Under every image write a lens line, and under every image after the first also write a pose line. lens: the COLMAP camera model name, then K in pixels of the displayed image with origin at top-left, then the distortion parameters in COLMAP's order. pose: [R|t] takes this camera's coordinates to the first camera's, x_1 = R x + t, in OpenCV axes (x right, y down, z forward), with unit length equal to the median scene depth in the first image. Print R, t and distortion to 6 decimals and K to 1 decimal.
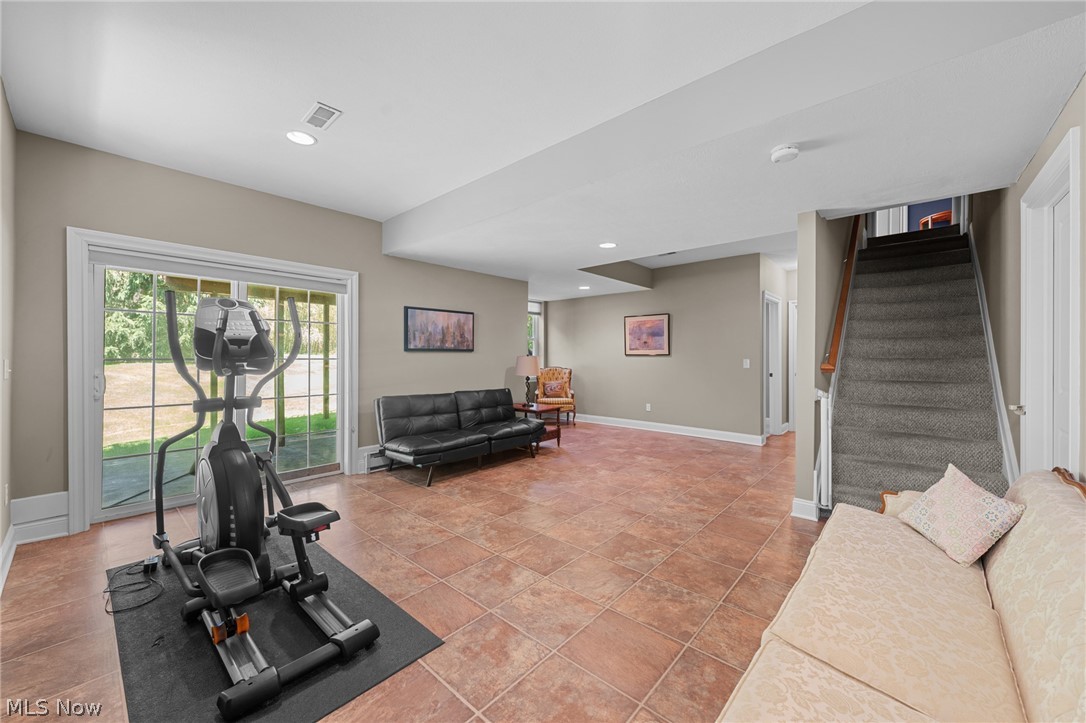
lens RADIAL K [[420.9, 0, 542.8], [0, 420.9, 357.7], [0, 0, 1]] dist [-0.004520, -0.000160]
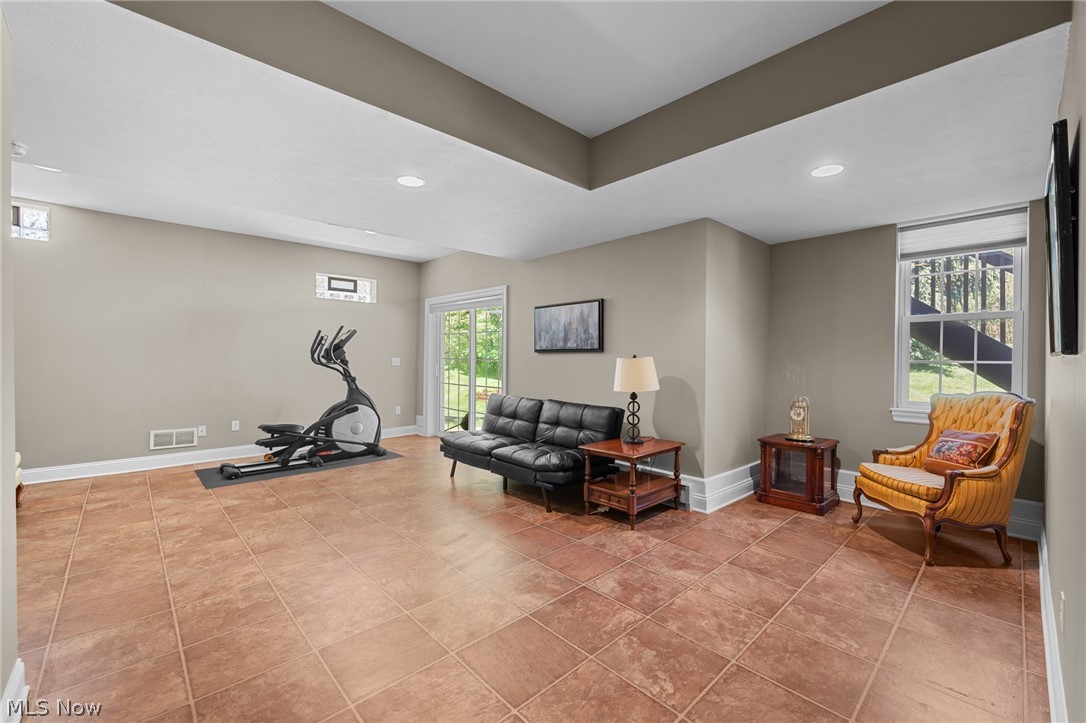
lens RADIAL K [[443.4, 0, 543.3], [0, 443.4, 357.4], [0, 0, 1]] dist [-0.001491, 0.000192]
pose [[-0.091934, 0.000287, -0.995765, 0.955177], [-0.008211, 0.999966, 0.001046, -0.006623], [0.995731, 0.008273, -0.091928, 1.495806]]
